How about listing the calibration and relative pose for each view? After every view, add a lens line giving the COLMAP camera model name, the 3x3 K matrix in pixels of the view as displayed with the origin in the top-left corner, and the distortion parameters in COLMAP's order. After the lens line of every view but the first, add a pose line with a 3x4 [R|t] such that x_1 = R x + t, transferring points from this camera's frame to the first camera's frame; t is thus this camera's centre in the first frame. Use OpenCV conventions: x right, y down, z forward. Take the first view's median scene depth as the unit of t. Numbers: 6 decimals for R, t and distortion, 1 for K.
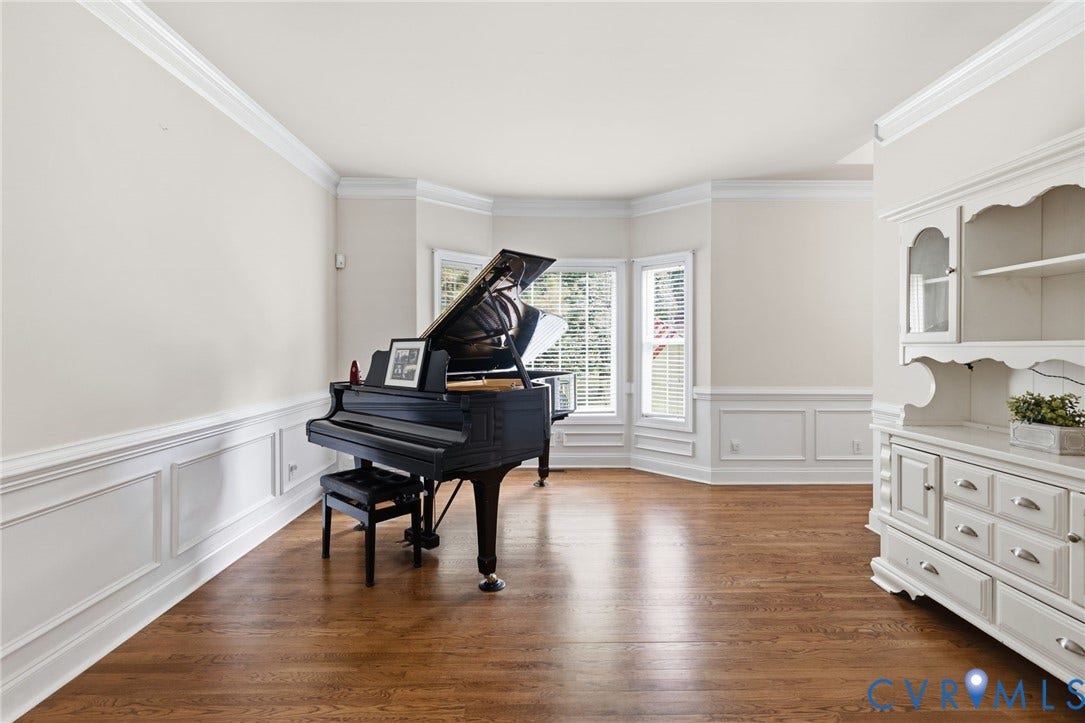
lens RADIAL K [[480.4, 0, 539.3], [0, 480.4, 344.7], [0, 0, 1]] dist [-0.002733, 0.000100]
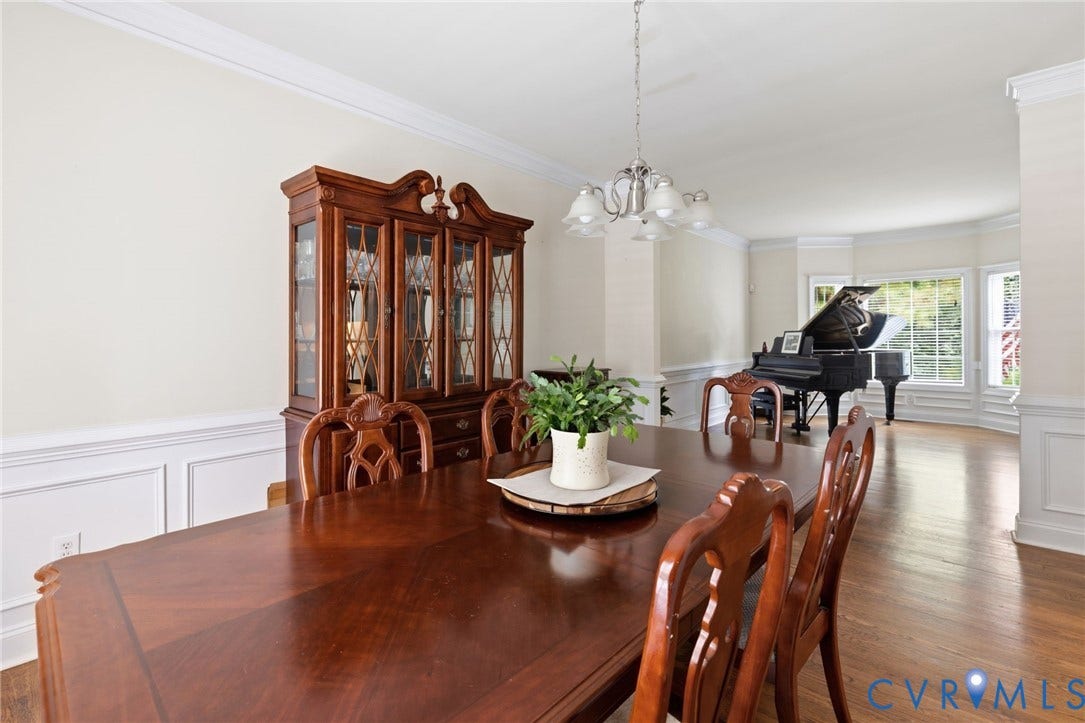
lens RADIAL K [[480.4, 0, 539.3], [0, 480.4, 344.7], [0, 0, 1]] dist [-0.002733, 0.000100]
pose [[0.733444, 0.002934, -0.679743, 0.305147], [0.011519, 0.999793, 0.016745, -0.000727], [0.679652, -0.020111, 0.733259, -1.163121]]
